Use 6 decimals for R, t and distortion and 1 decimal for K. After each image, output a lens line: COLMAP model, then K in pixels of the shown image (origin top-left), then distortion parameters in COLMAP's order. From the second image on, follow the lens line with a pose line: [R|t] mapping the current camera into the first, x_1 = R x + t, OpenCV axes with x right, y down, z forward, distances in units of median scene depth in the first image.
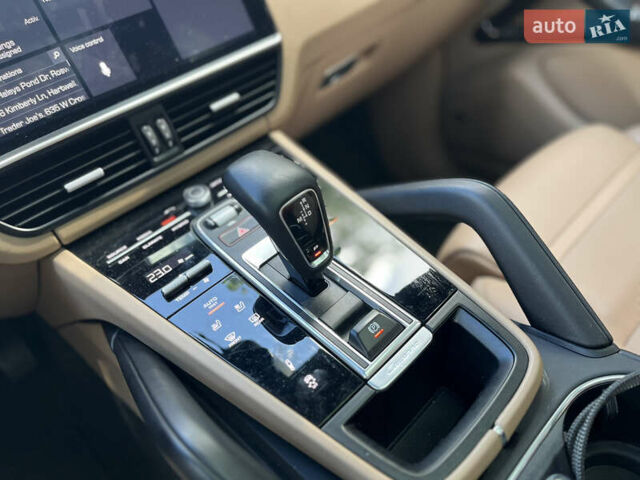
lens RADIAL K [[484.0, 0, 320.0], [0, 484.0, 240.0], [0, 0, 1]] dist [0.075232, -0.120135]
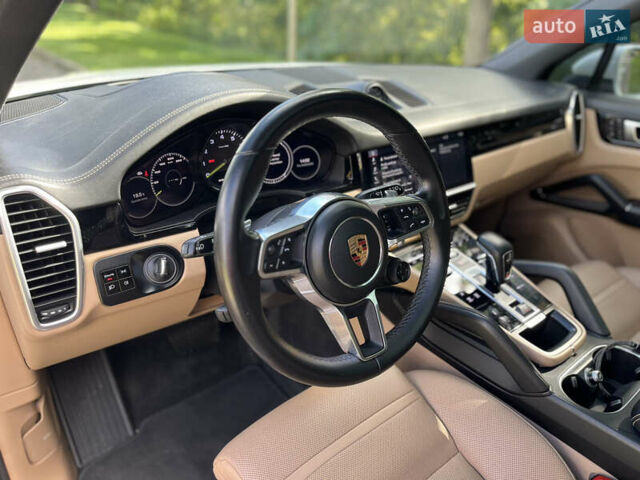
lens RADIAL K [[484.0, 0, 320.0], [0, 484.0, 240.0], [0, 0, 1]] dist [0.075232, -0.120135]
pose [[0.970004, 0.240989, 0.031868, -0.957058], [-0.231449, 0.955672, -0.181996, 0.480819], [-0.074314, 0.169161, 0.982783, -1.327619]]
